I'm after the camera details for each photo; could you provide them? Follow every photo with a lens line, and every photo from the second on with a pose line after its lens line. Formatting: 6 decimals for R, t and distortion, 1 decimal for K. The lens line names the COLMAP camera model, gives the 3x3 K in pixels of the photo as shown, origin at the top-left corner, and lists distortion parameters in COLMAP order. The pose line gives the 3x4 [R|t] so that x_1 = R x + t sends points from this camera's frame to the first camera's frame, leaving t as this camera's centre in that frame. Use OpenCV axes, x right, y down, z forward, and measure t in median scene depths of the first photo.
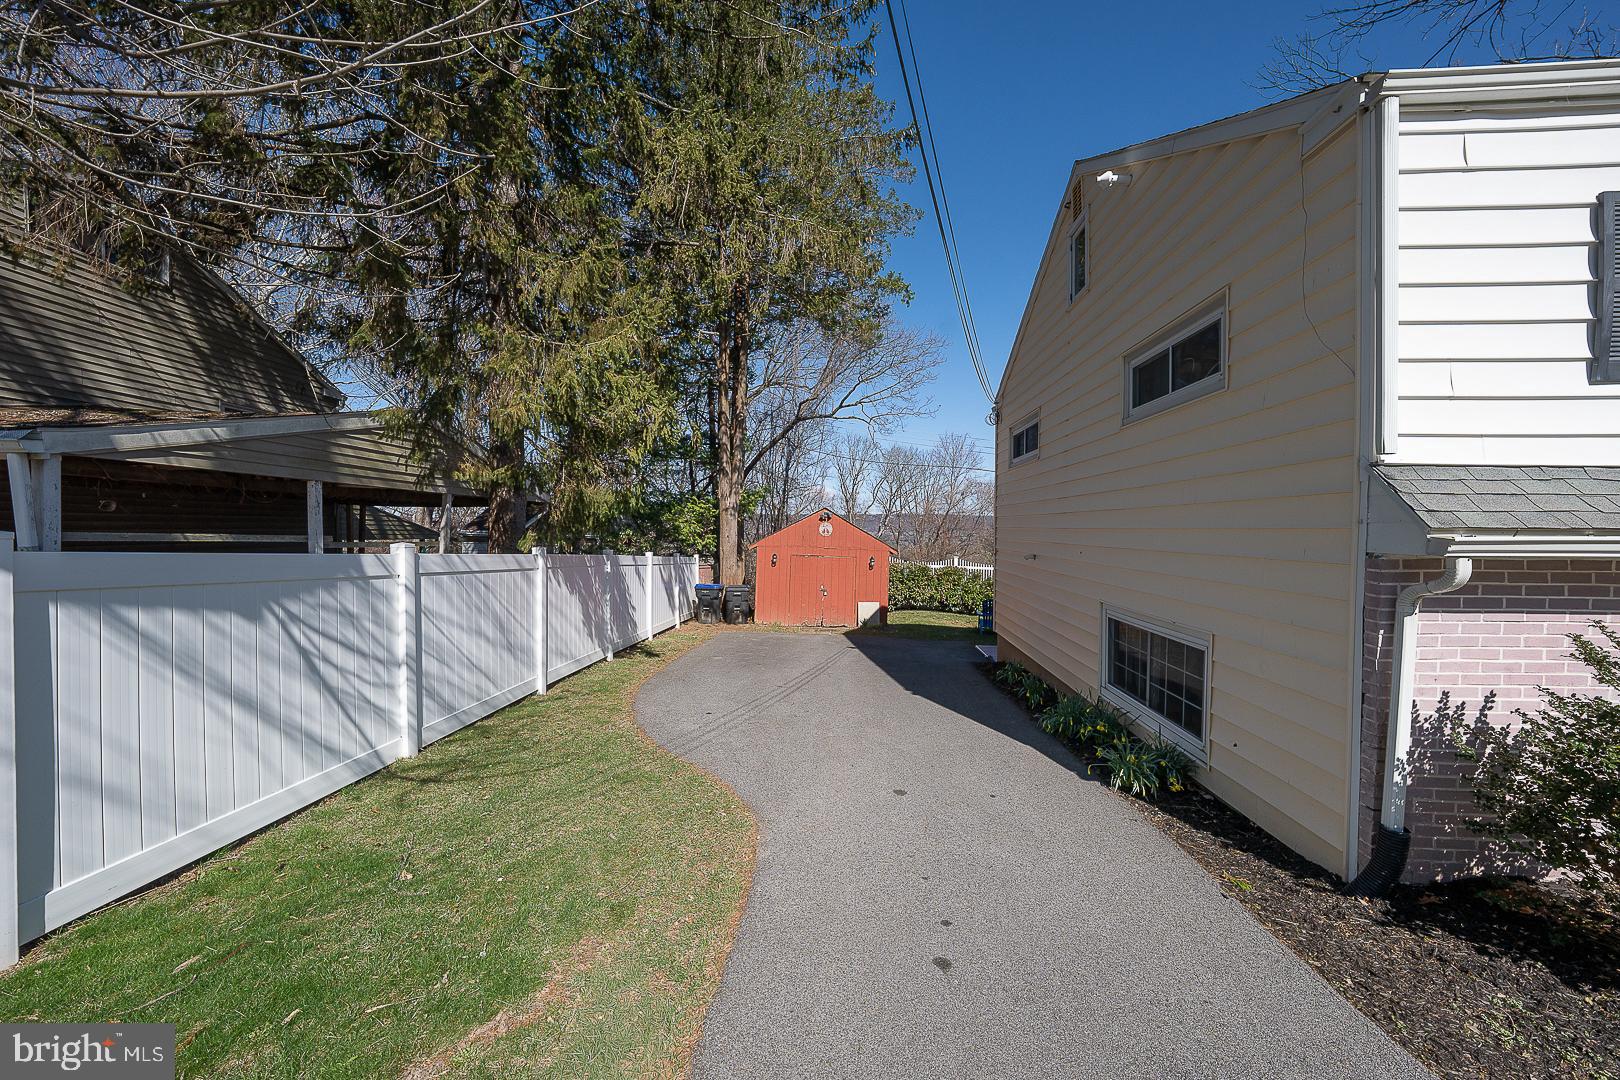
lens RADIAL K [[557.6, 0, 812.9], [0, 557.6, 533.3], [0, 0, 1]] dist [-0.016048, 0.001968]
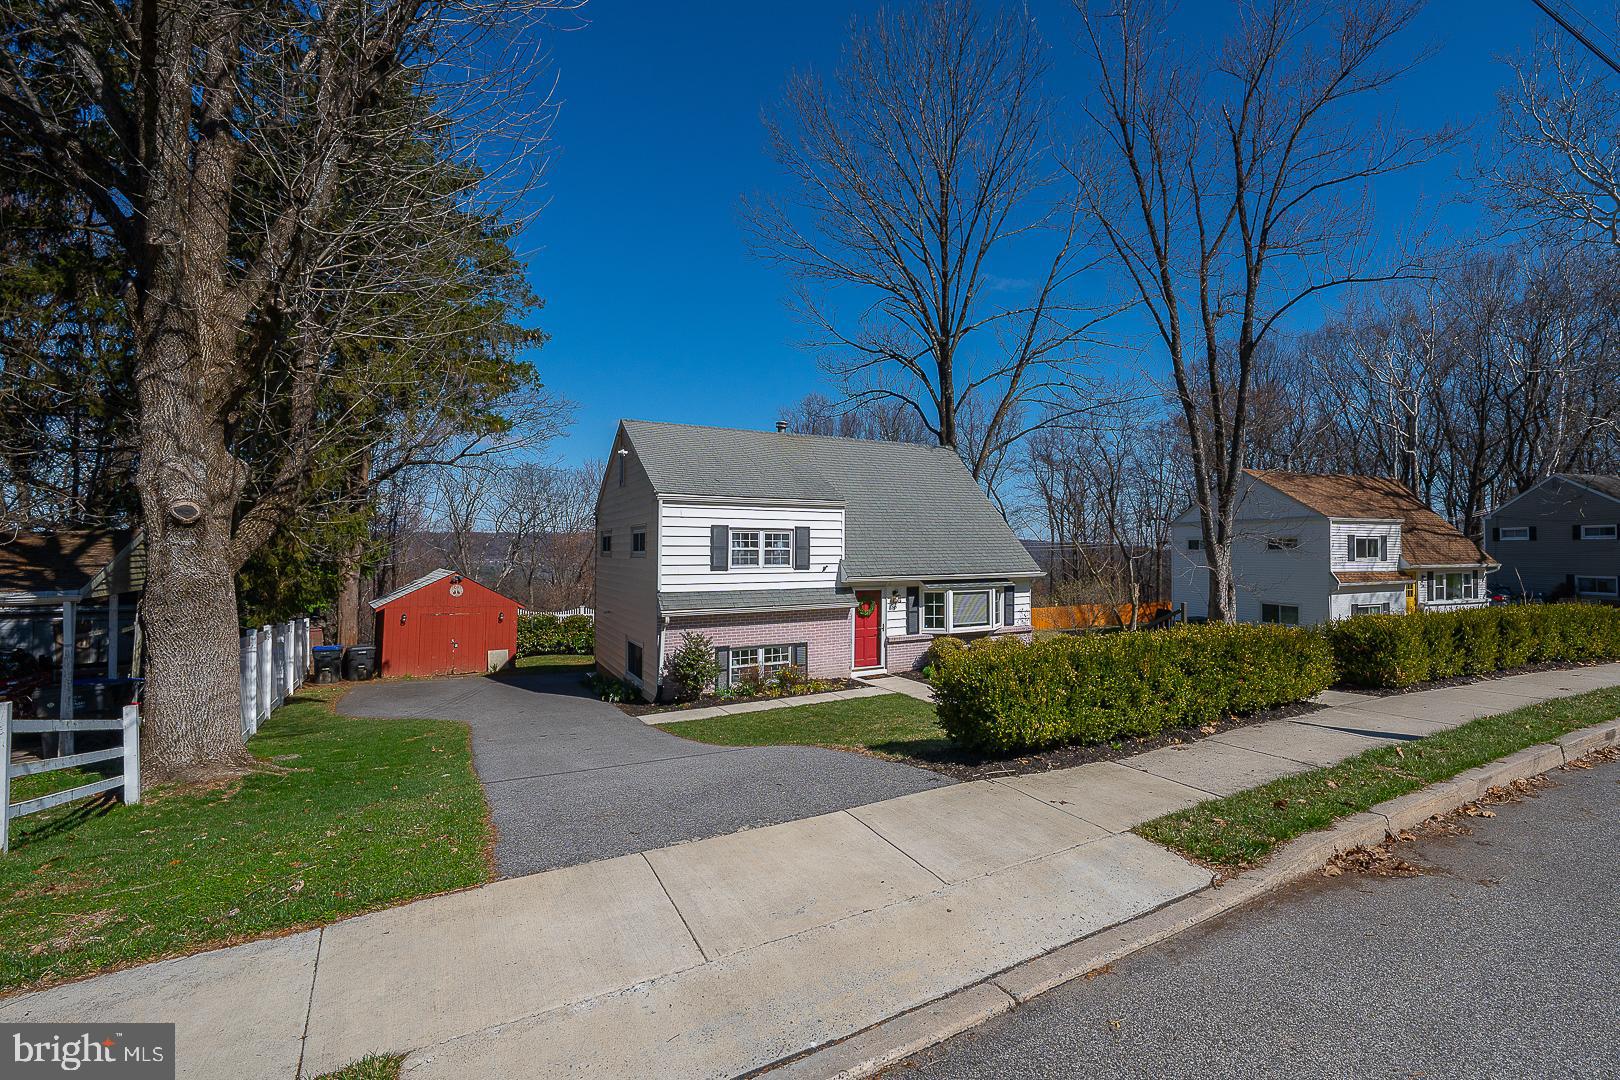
lens RADIAL K [[737.7, 0, 924.2], [0, 737.7, 537.8], [0, 0, 1]] dist [-0.003253, -0.000292]
pose [[0.803427, 0.007535, 0.595356, -0.158207], [0.009232, 0.999642, -0.025111, -0.101236], [-0.595332, 0.025671, 0.803070, -1.204259]]
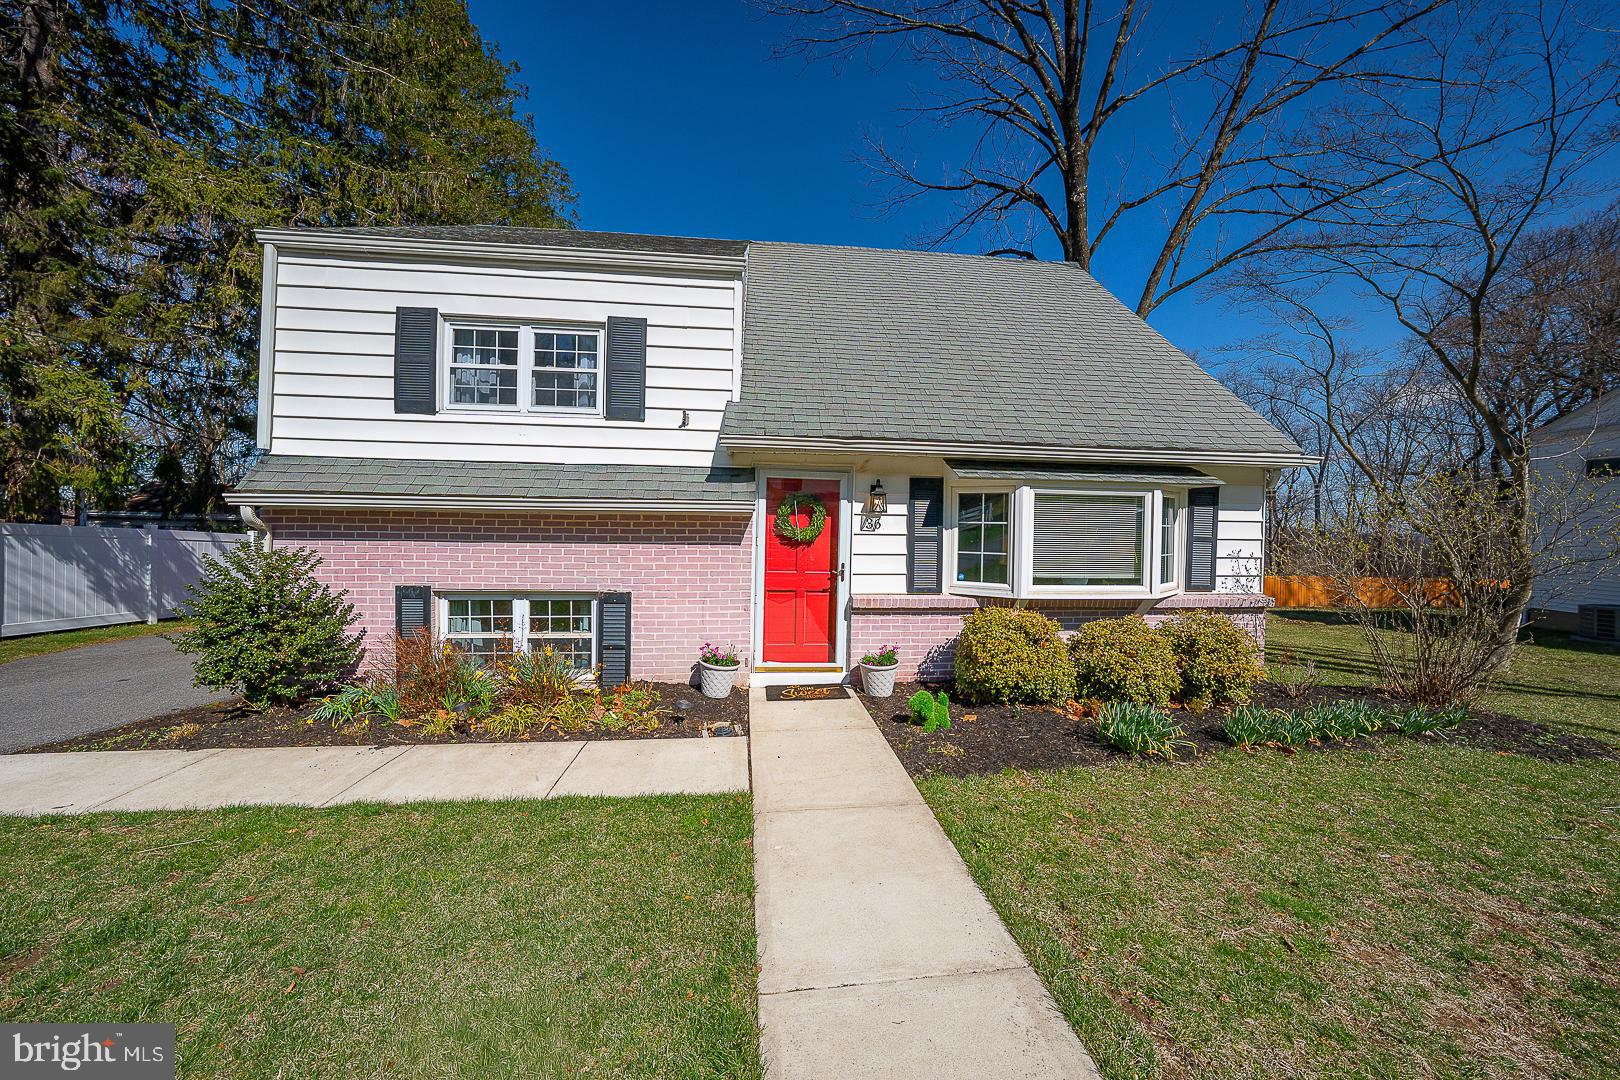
lens RADIAL K [[563.4, 0, 807.8], [0, 563.4, 534.5], [0, 0, 1]] dist [-0.024589, 0.005521]
pose [[0.985545, 0.012370, 0.168962, 0.672747], [-0.012604, 0.999921, 0.000314, 0.029045], [-0.168944, -0.002439, 0.985623, -0.280041]]
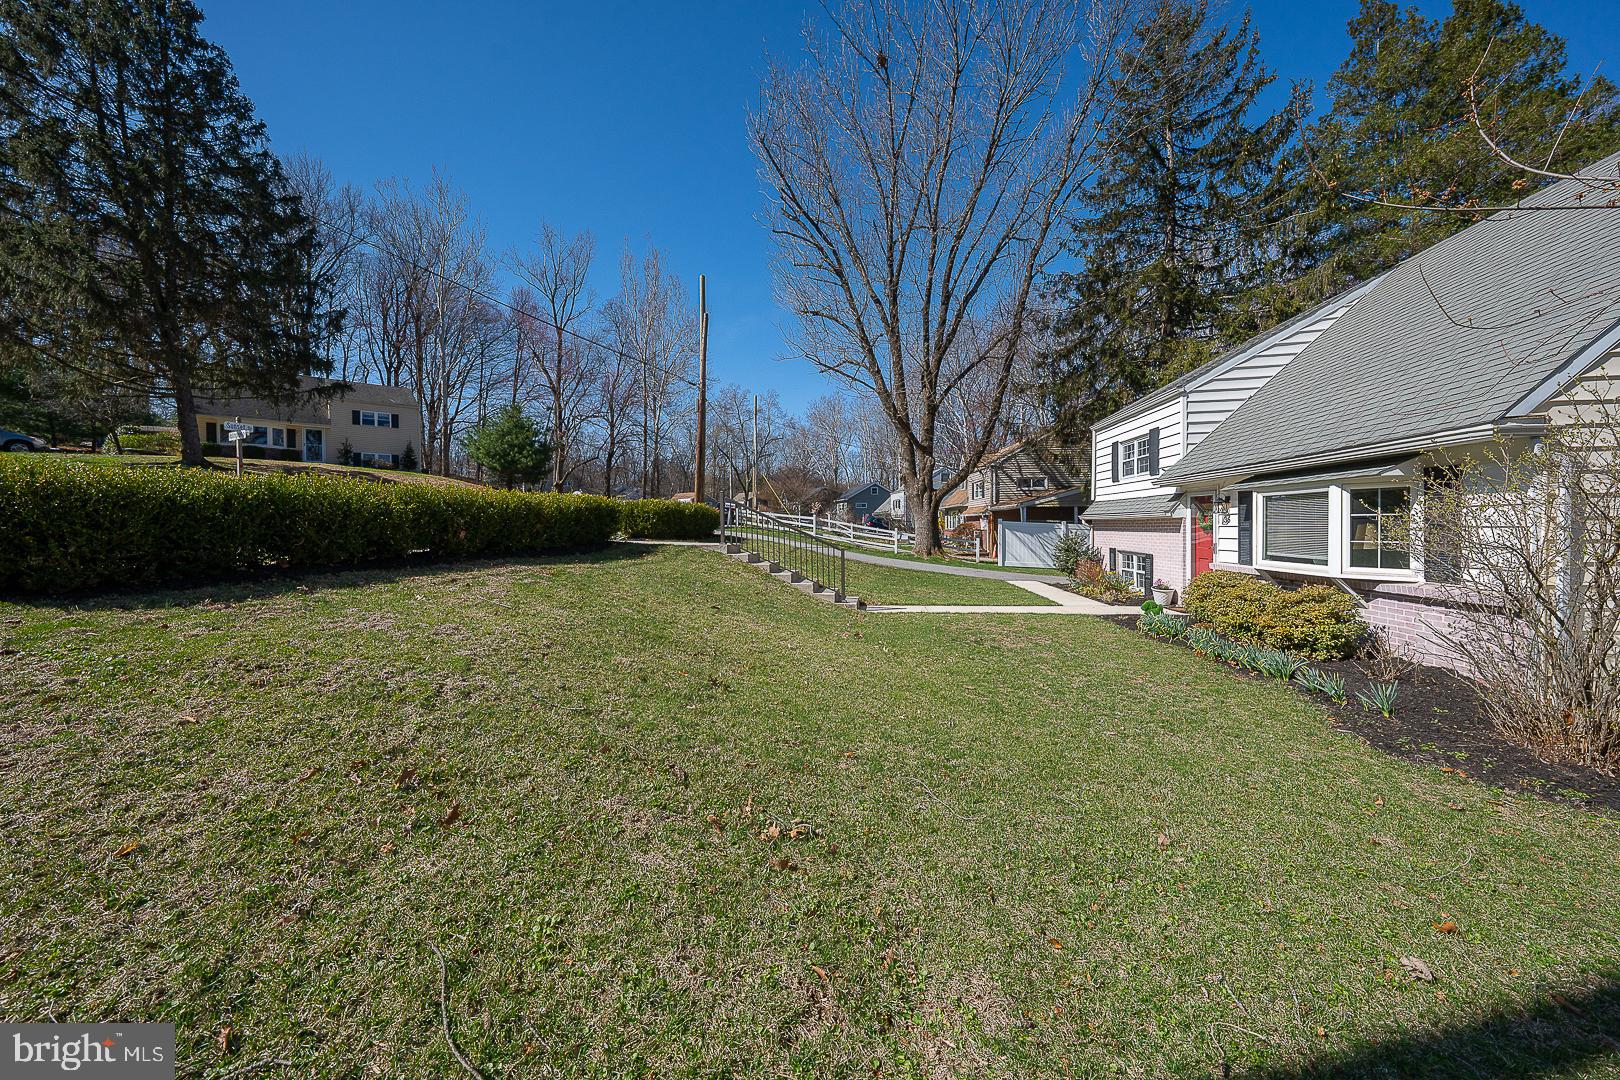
lens RADIAL K [[563.4, 0, 807.9], [0, 563.4, 532.9], [0, 0, 1]] dist [-0.024589, 0.005521]
pose [[-0.062387, 0.011368, -0.997987, 1.762097], [-0.003770, 0.999925, 0.011626, 0.030989], [0.998045, 0.004488, -0.062340, -0.365447]]
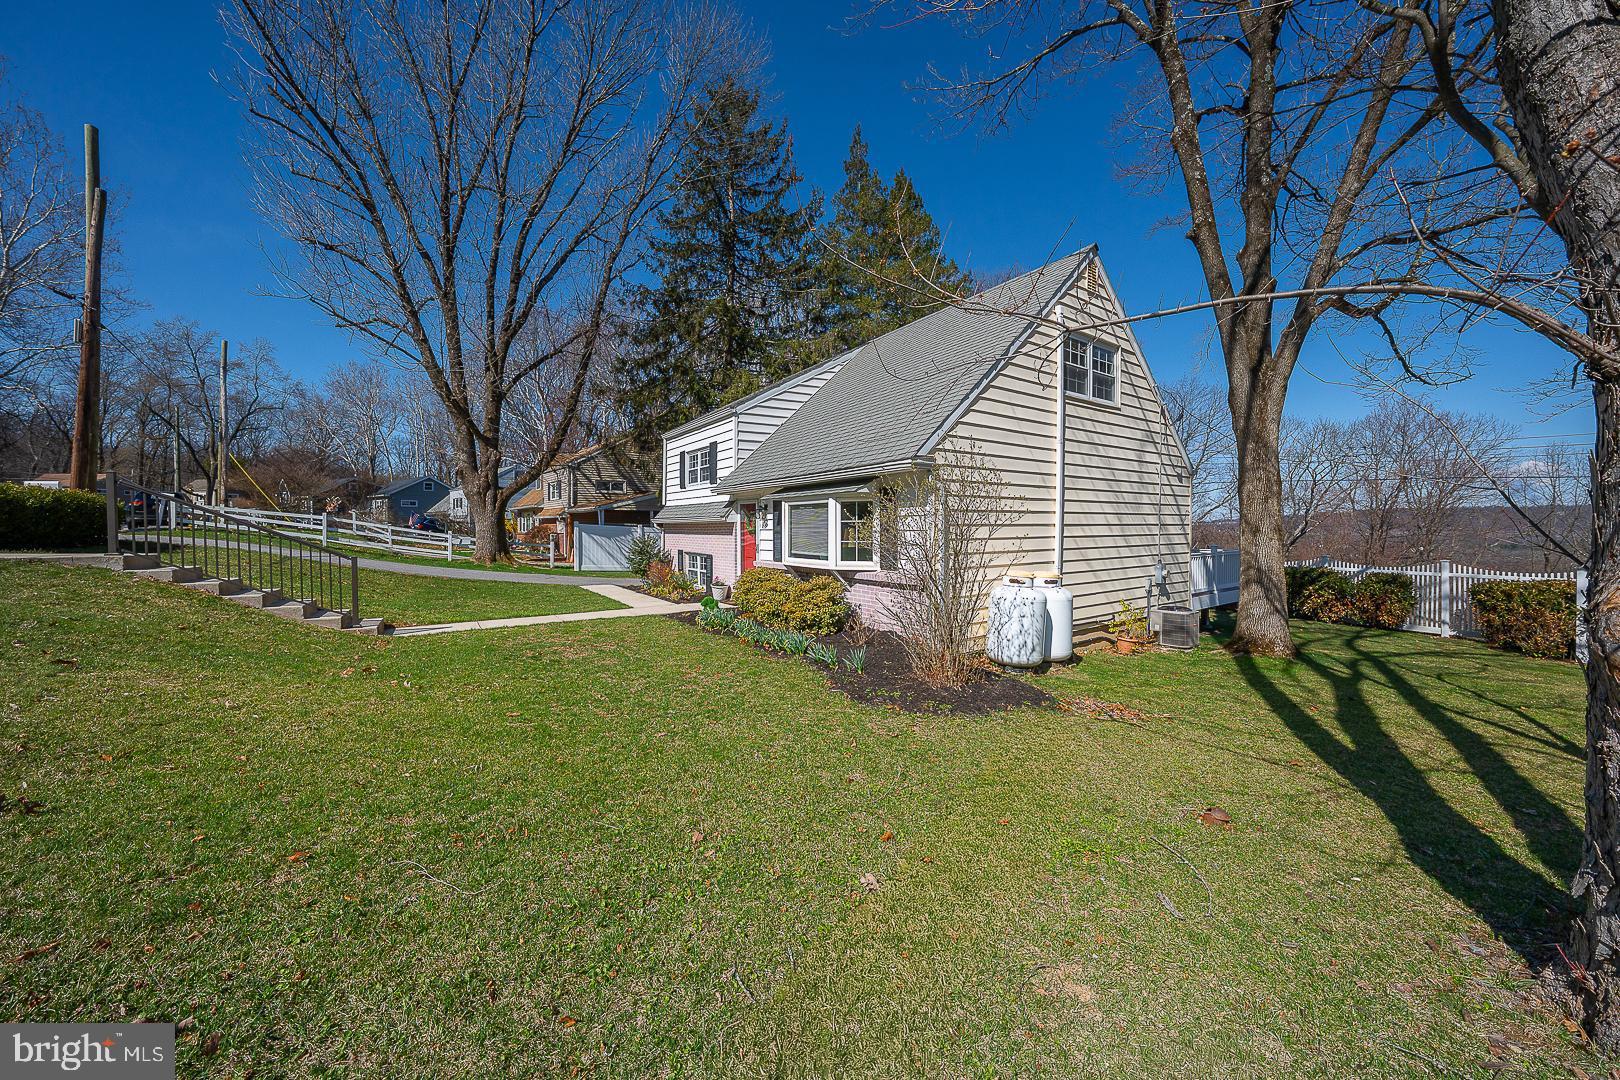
lens RADIAL K [[563.4, 0, 814.5], [0, 563.4, 531.7], [0, 0, 1]] dist [-0.024589, 0.005521]
pose [[0.610286, 0.003642, -0.792173, 1.735615], [-0.007137, 0.999974, -0.000901, 0.032326], [0.792149, 0.006204, 0.610297, -0.331097]]
